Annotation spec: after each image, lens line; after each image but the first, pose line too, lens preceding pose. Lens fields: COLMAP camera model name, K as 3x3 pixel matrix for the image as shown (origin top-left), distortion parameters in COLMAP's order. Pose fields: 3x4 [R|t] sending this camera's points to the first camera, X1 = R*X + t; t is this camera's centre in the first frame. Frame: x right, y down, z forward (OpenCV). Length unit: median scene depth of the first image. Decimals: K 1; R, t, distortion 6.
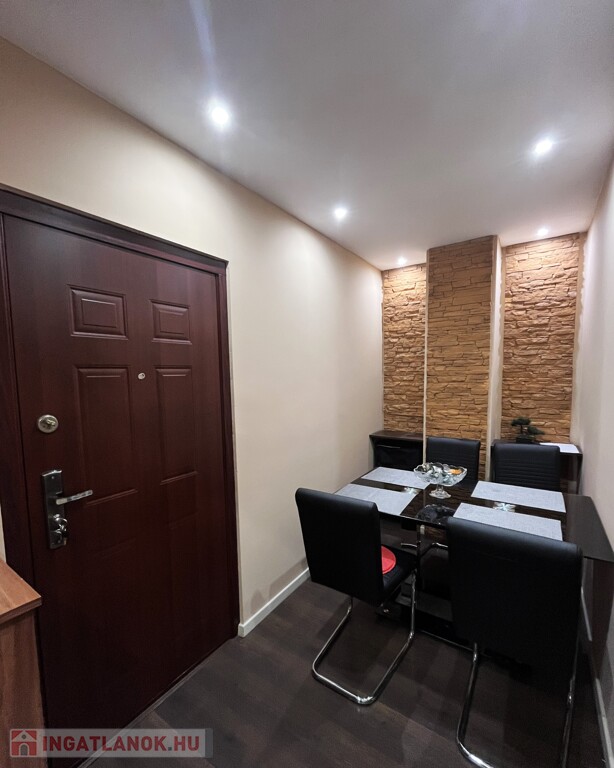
lens RADIAL K [[344.1, 0, 306.1], [0, 344.1, 401.3], [0, 0, 1]] dist [-0.002826, -0.000163]
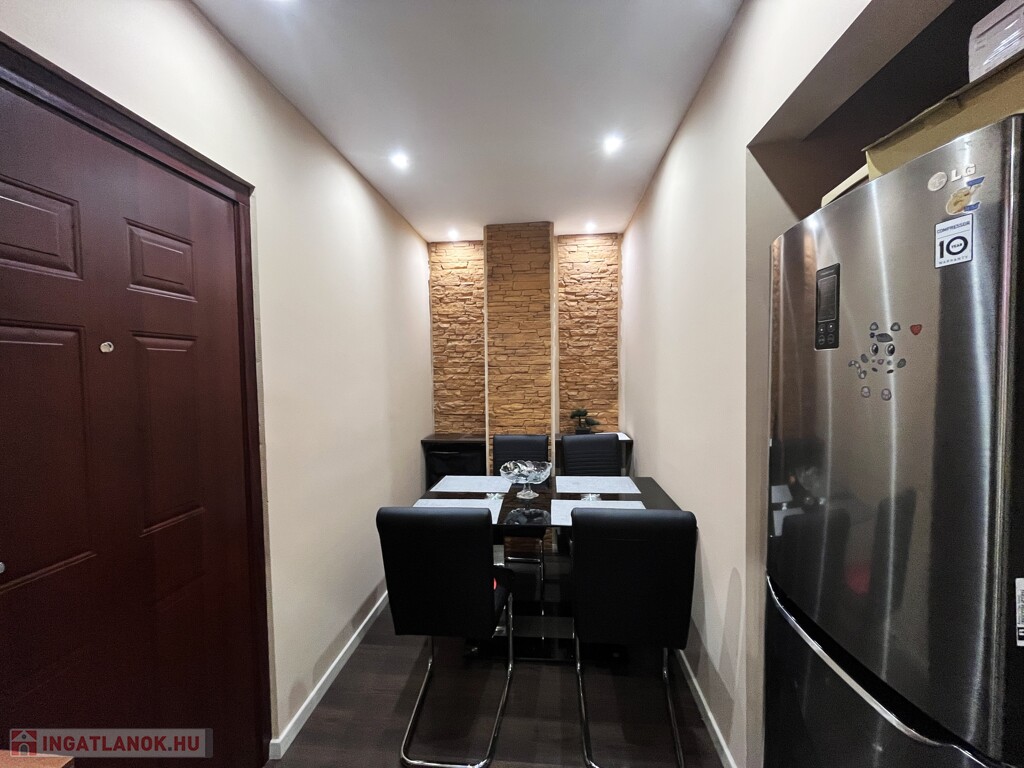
lens RADIAL K [[419.2, 0, 512.0], [0, 419.2, 384.0], [0, 0, 1]] dist [0.002121, -0.003311]
pose [[0.876346, -0.011581, 0.481542, -0.117837], [0.038557, 0.998190, -0.046162, 0.023504], [-0.480136, 0.059020, 0.875206, 0.038339]]
